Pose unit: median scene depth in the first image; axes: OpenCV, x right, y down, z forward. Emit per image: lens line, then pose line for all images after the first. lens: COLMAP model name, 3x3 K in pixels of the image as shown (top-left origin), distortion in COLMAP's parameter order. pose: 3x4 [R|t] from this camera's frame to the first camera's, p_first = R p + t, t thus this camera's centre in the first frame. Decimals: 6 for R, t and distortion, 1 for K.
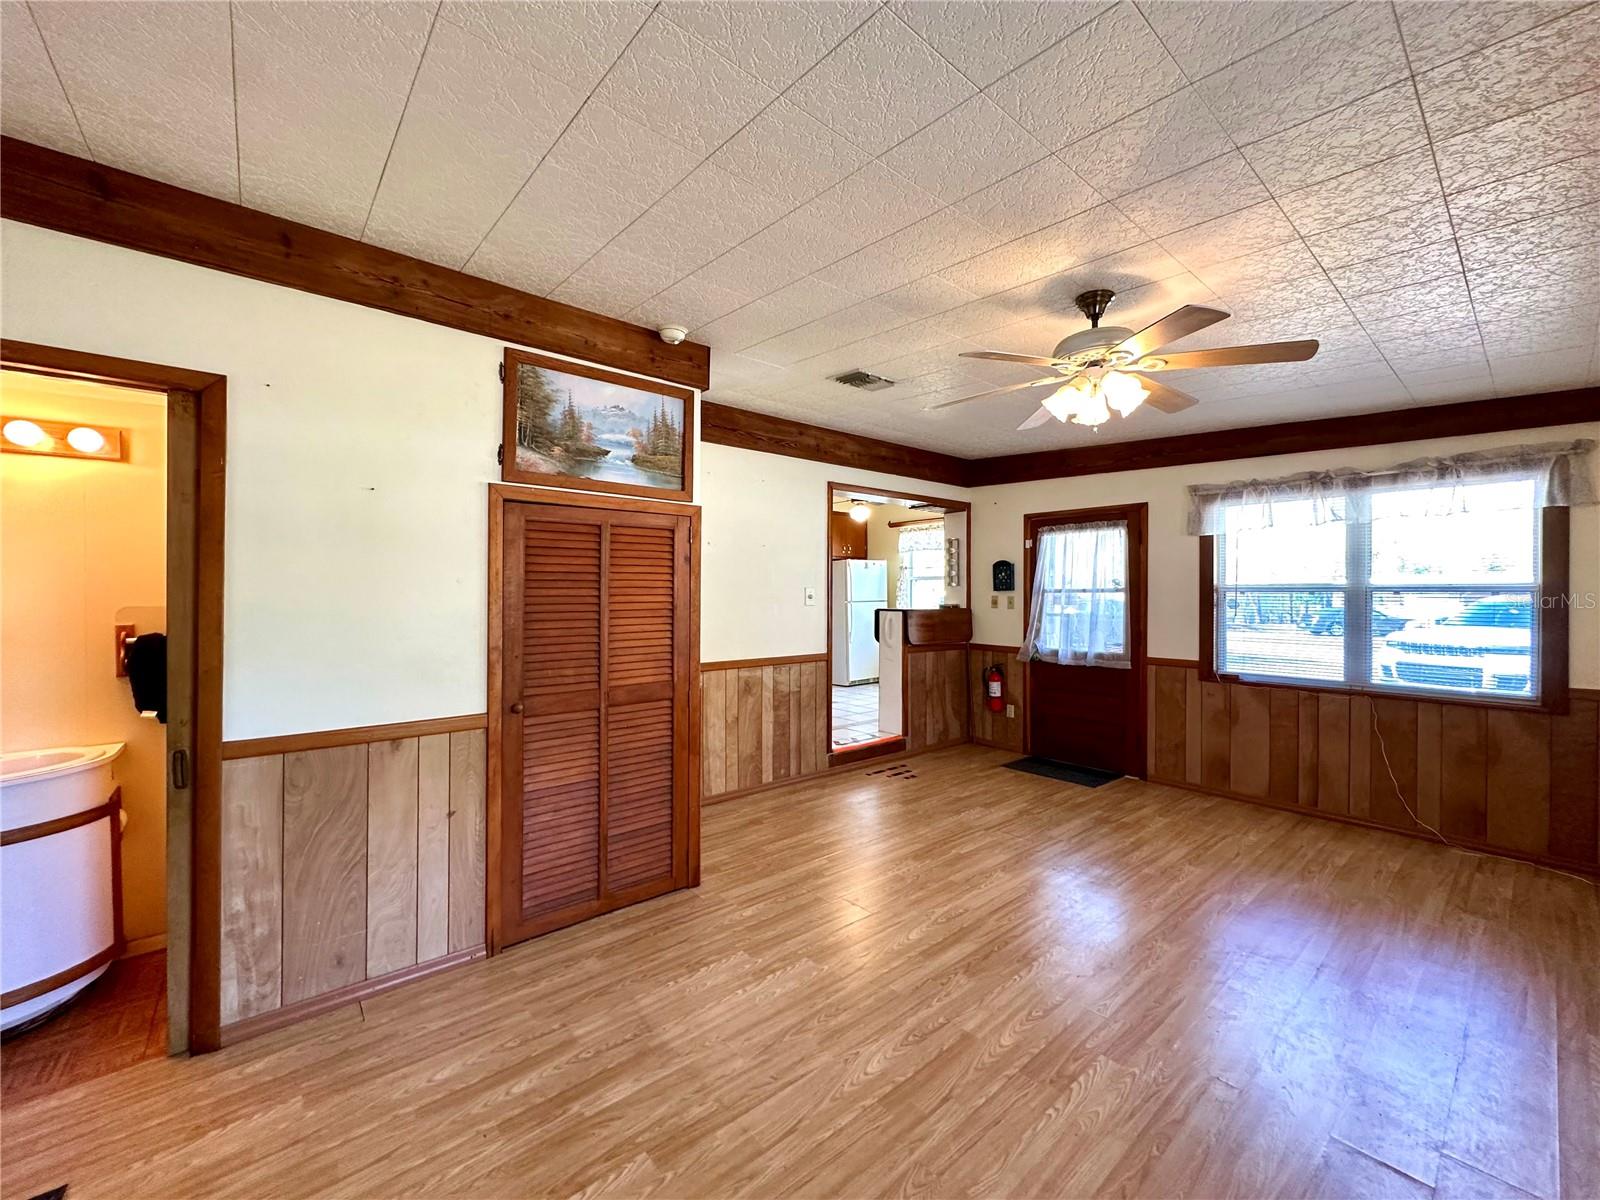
lens RADIAL K [[645.4, 0, 800.0], [0, 645.4, 600.0], [0, 0, 1]] dist [-0.002187, -0.000152]
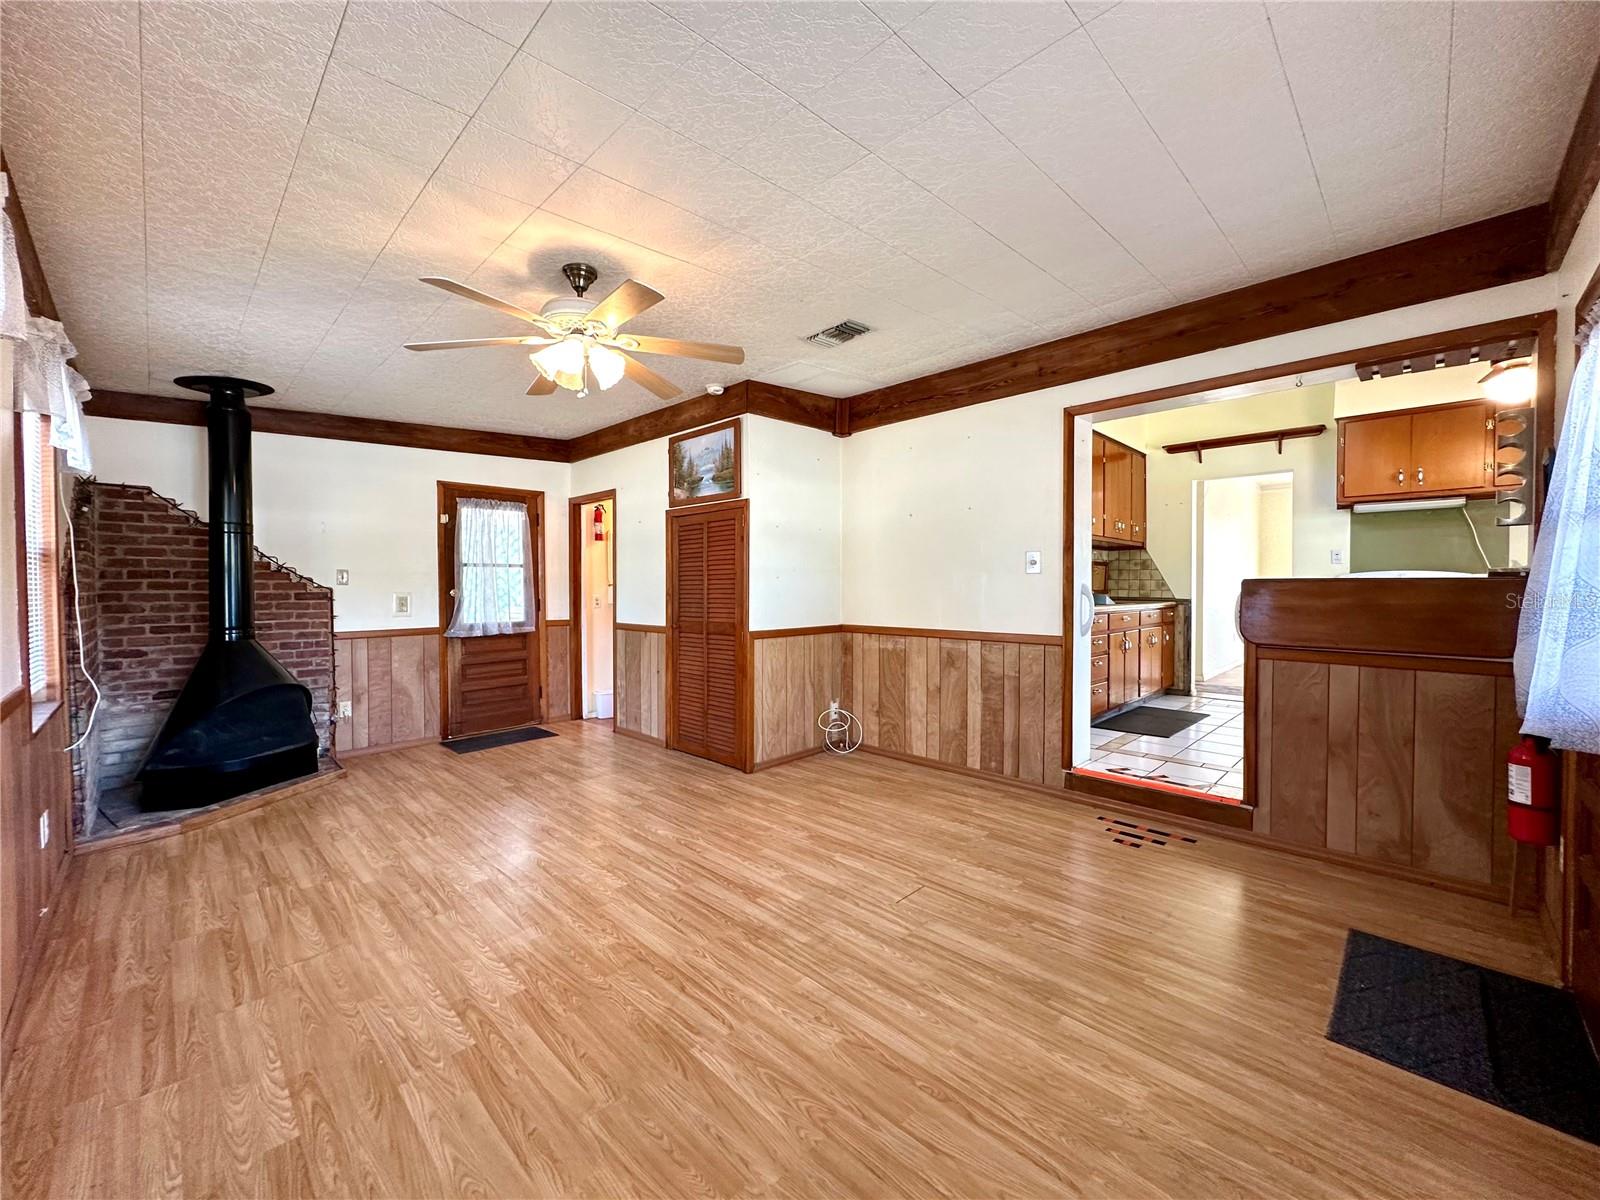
lens RADIAL K [[645.4, 0, 800.0], [0, 645.4, 600.0], [0, 0, 1]] dist [-0.002187, -0.000152]
pose [[0.077119, 0.019744, -0.996826, 0.961476], [-0.006634, 0.999792, 0.019289, 0.033690], [0.997000, 0.005125, 0.077234, 0.788762]]
